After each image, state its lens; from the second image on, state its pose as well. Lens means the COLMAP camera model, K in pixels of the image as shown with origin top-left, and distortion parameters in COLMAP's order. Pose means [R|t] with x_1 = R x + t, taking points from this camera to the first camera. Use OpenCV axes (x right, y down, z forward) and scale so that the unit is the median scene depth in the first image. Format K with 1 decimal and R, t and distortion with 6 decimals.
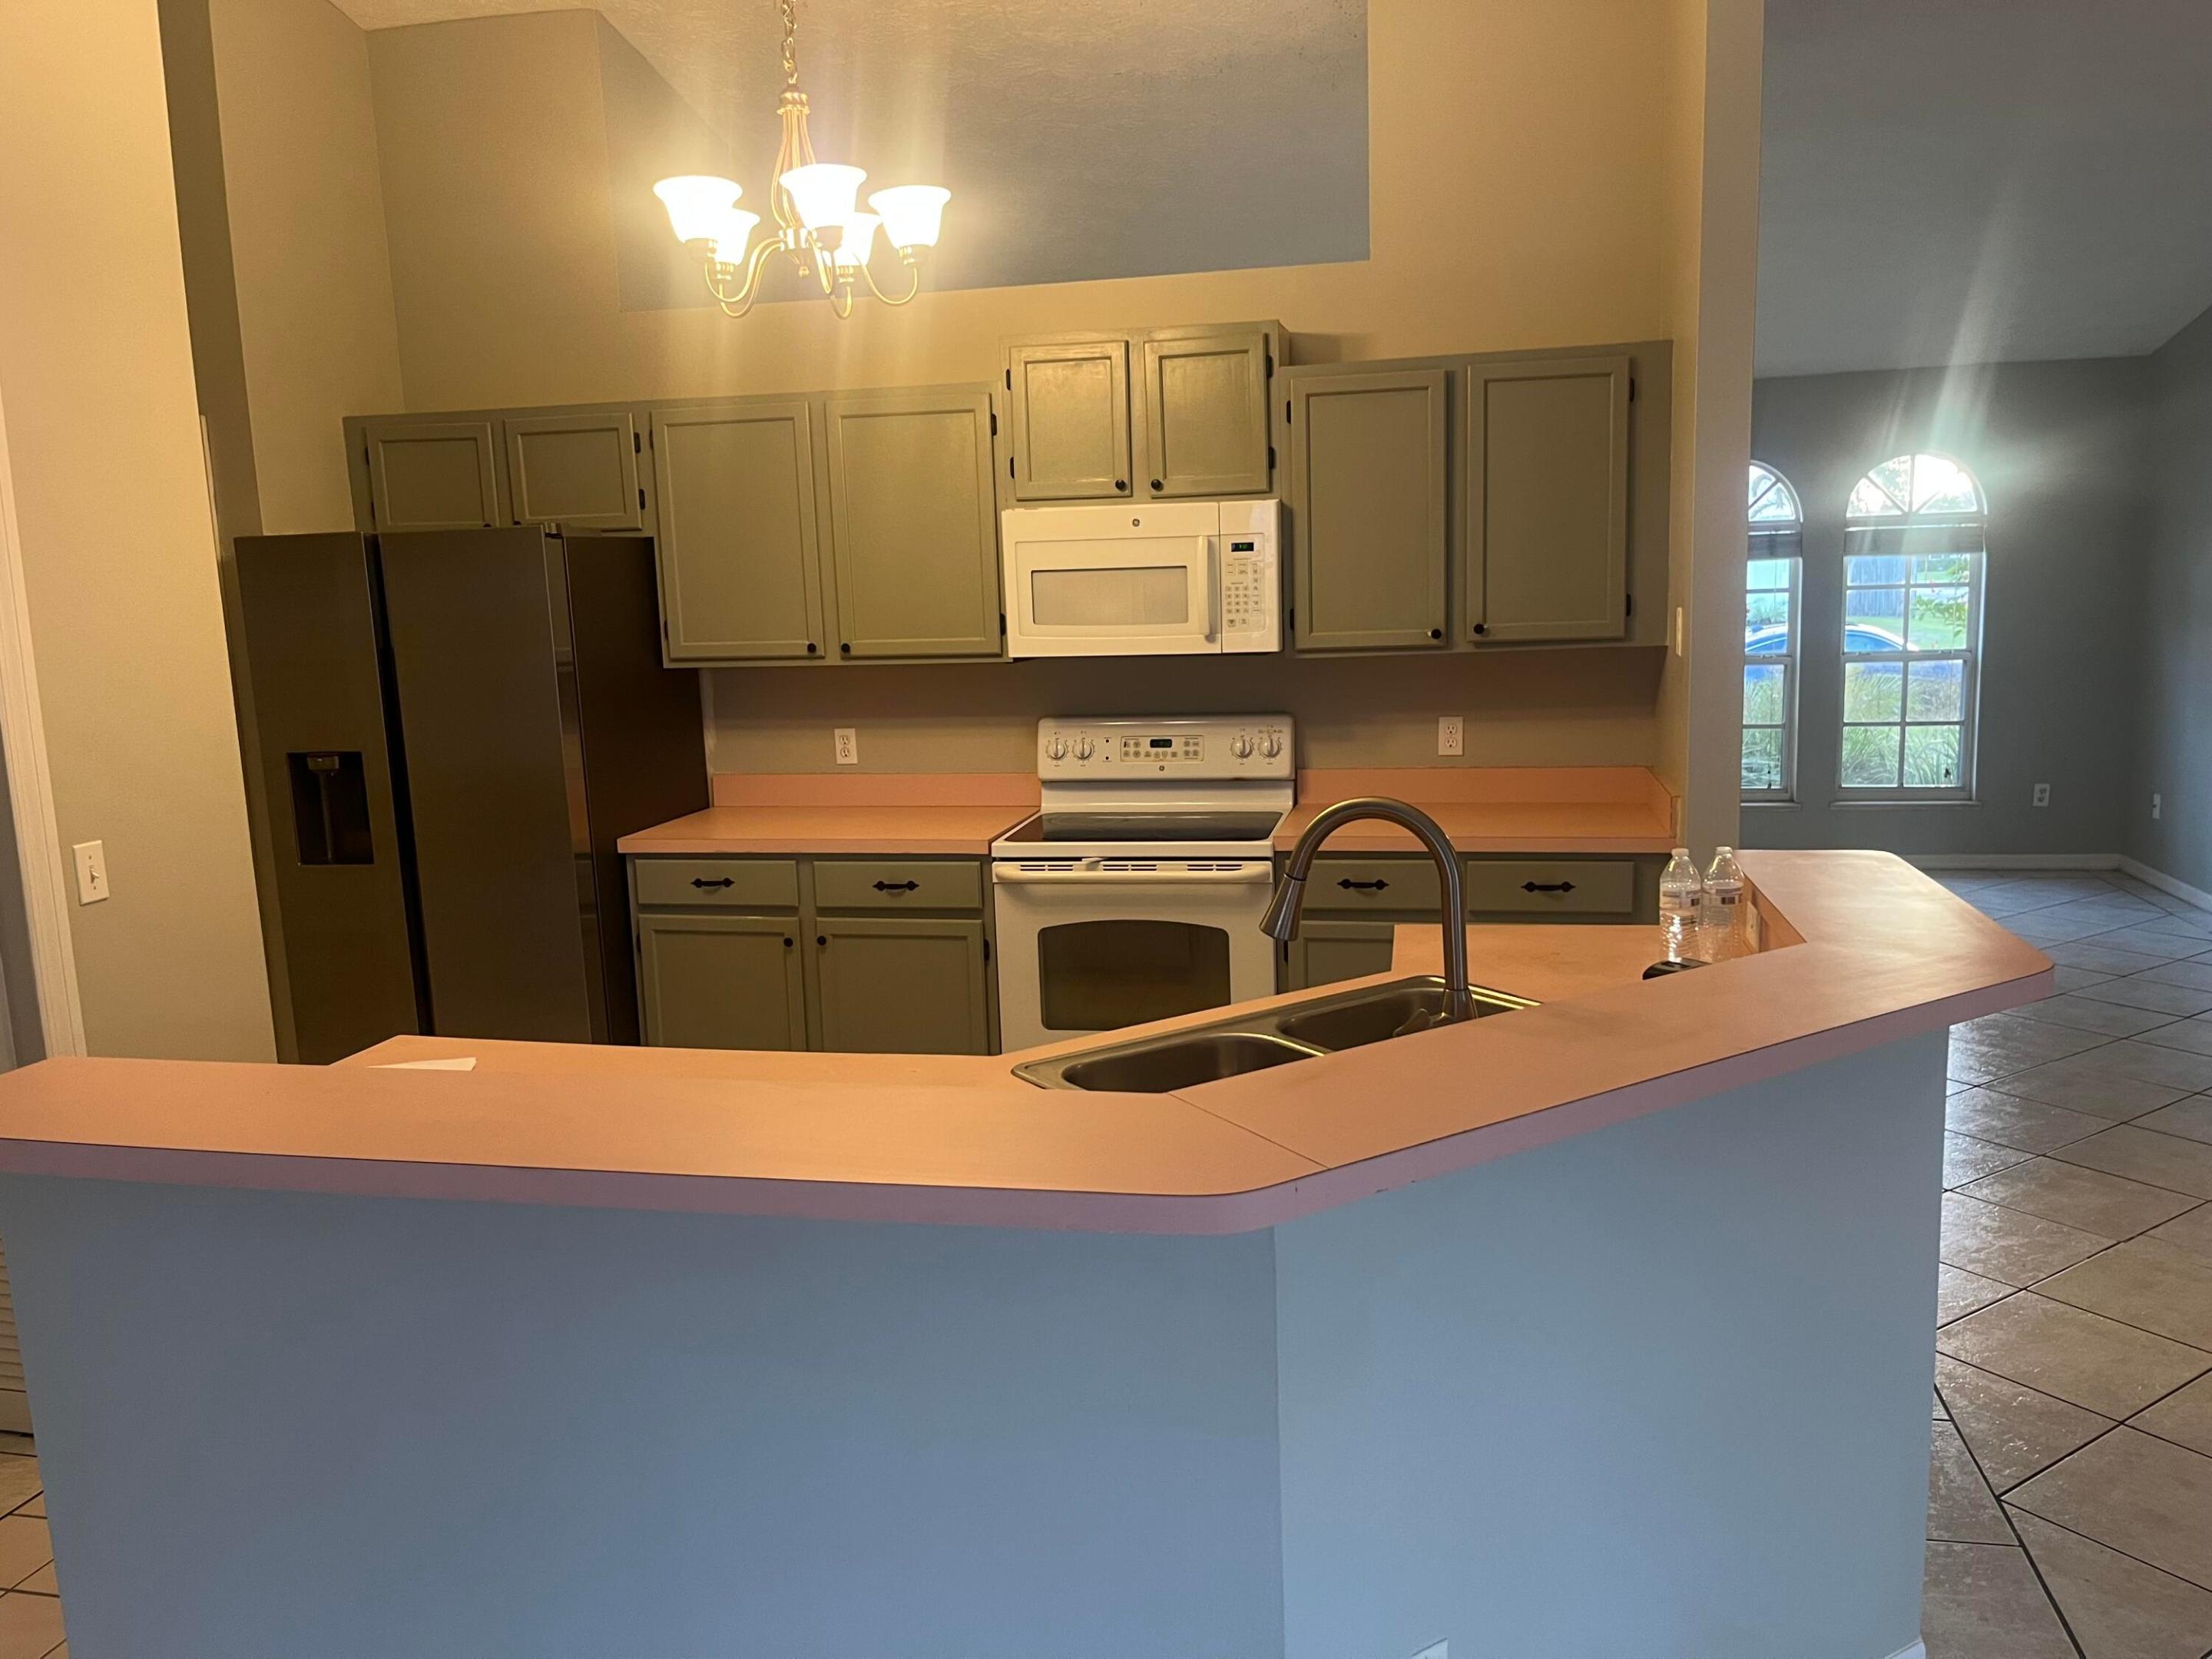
lens RADIAL K [[1703.9, 0, 1113.5], [0, 1703.9, 849.4], [0, 0, 1]] dist [0.090712, -0.215361]
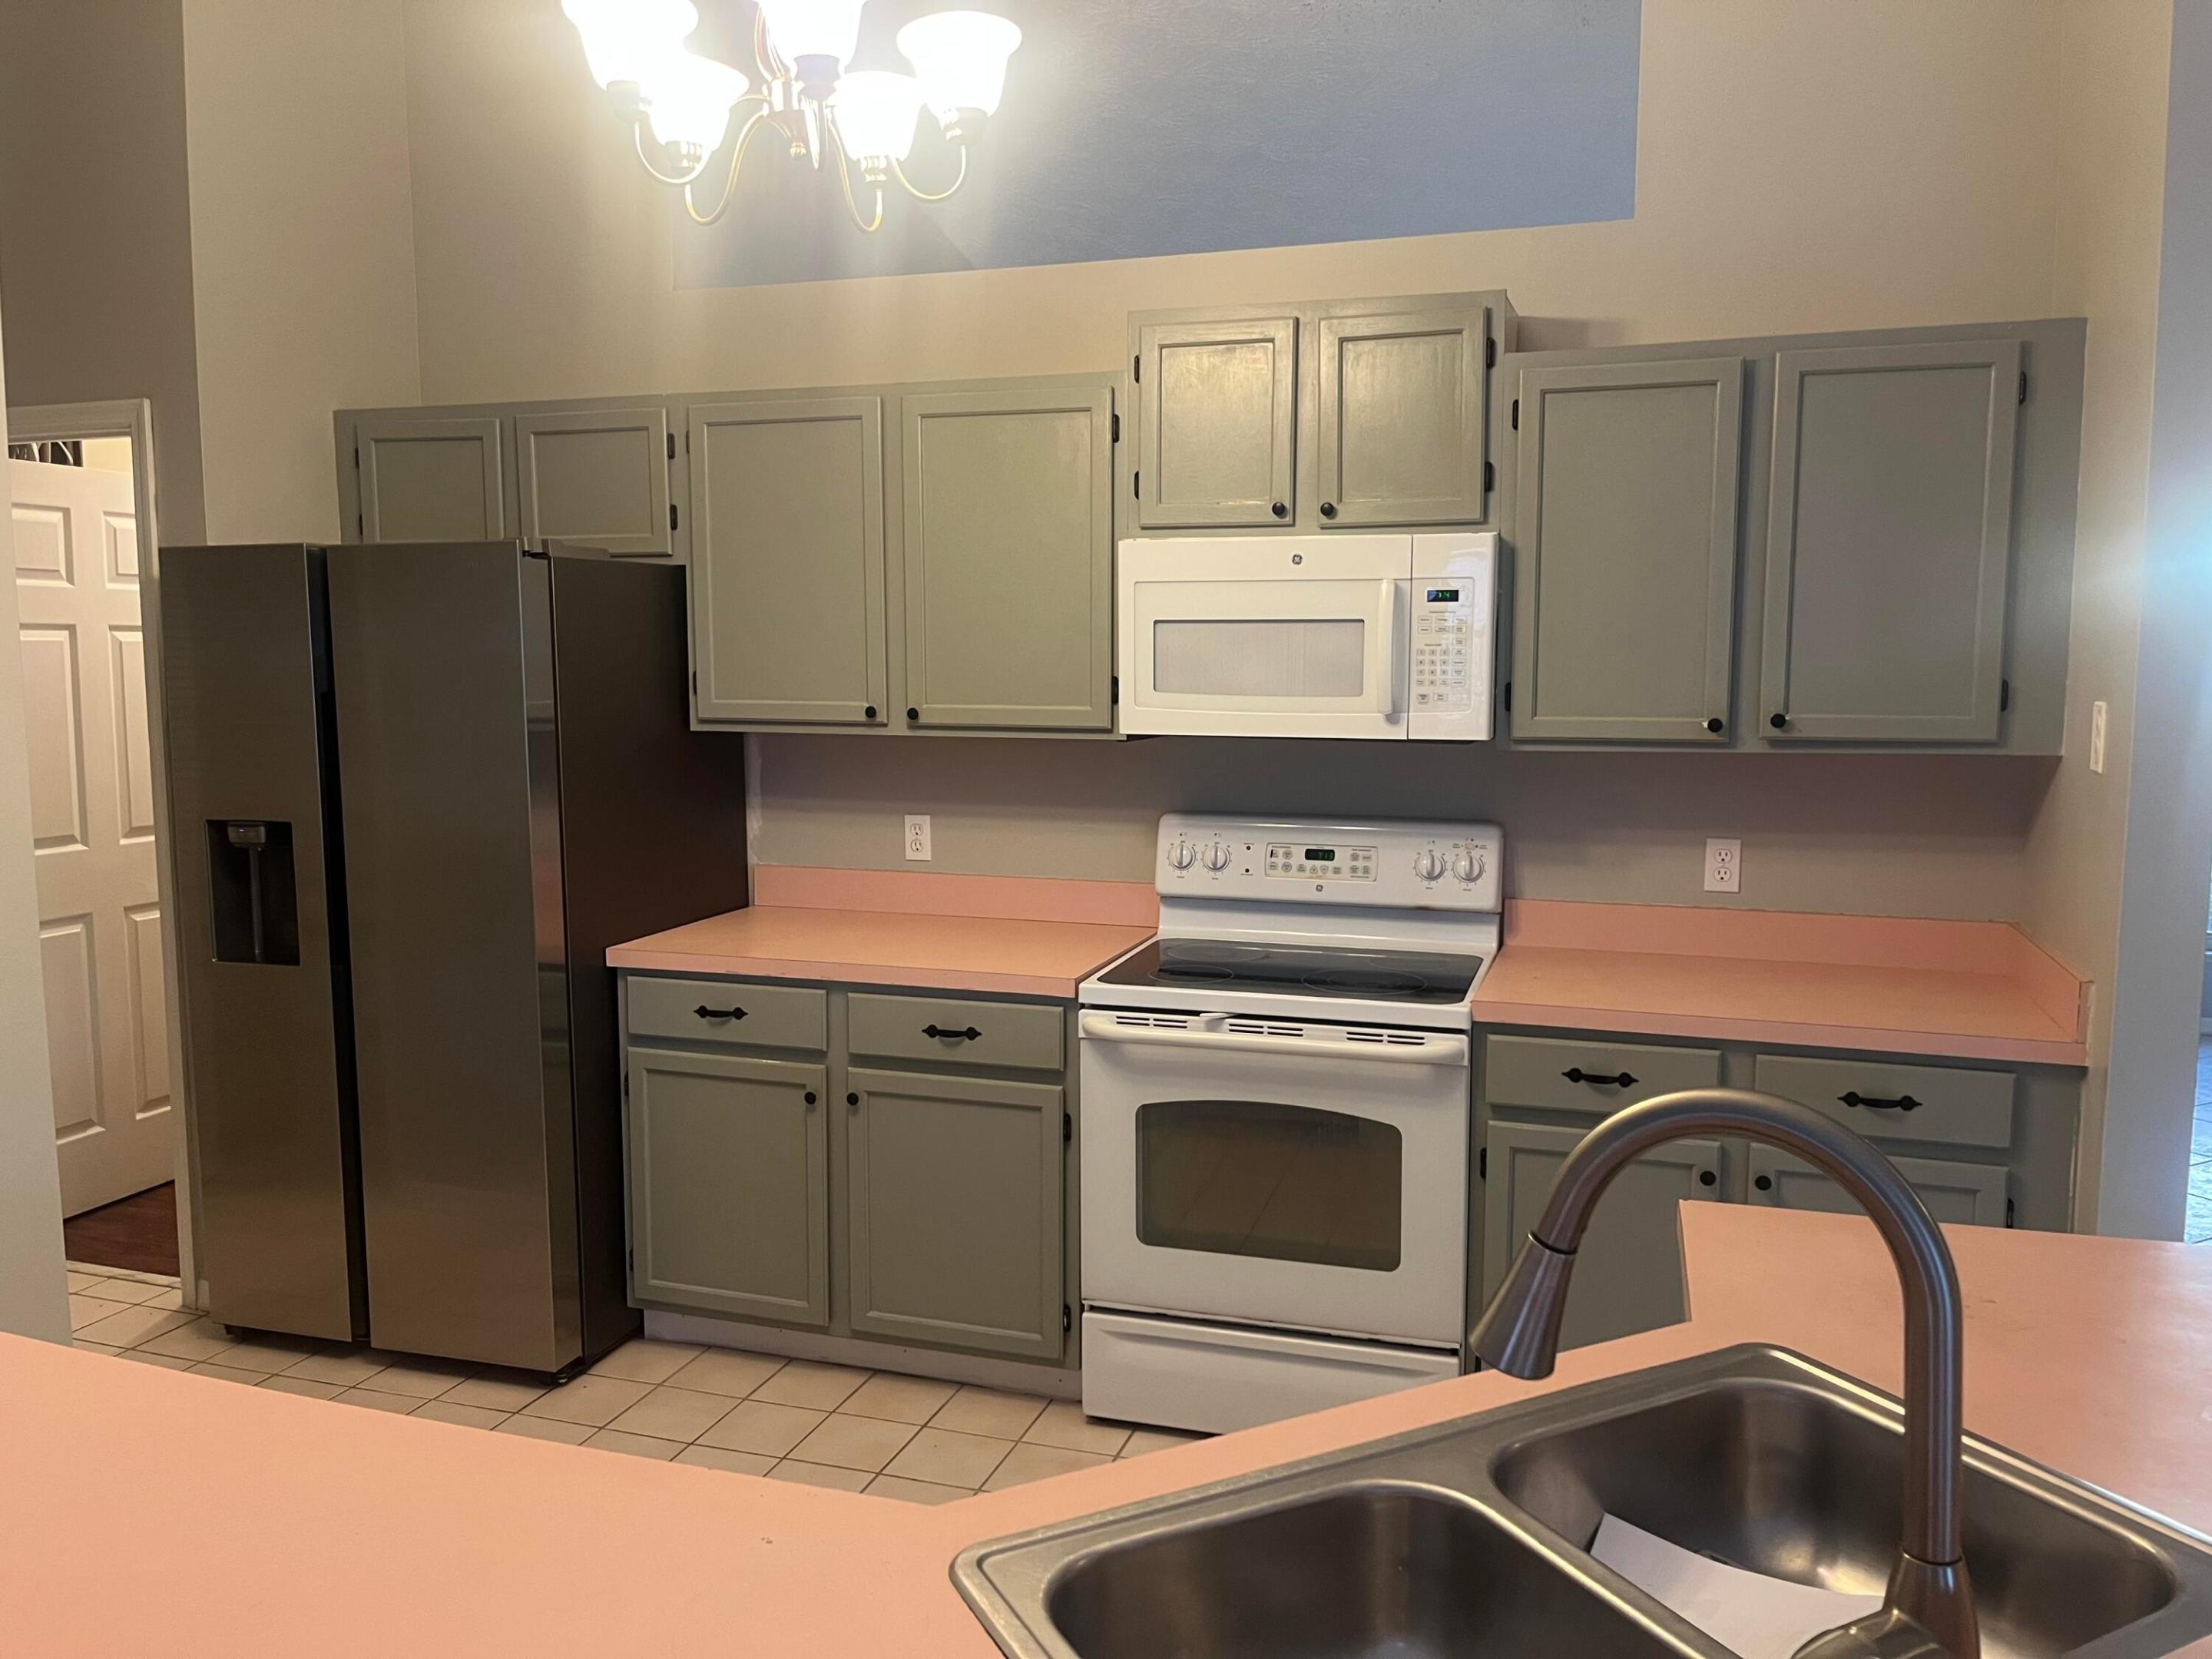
lens RADIAL K [[1686.8, 0, 1106.0], [0, 1686.8, 829.5], [0, 0, 1]] dist [0.052244, -0.070375]
pose [[0.993124, 0.045340, -0.107927, 0.014821], [-0.050901, 0.997484, -0.049339, -0.033750], [0.105418, 0.054493, 0.992934, 0.266246]]
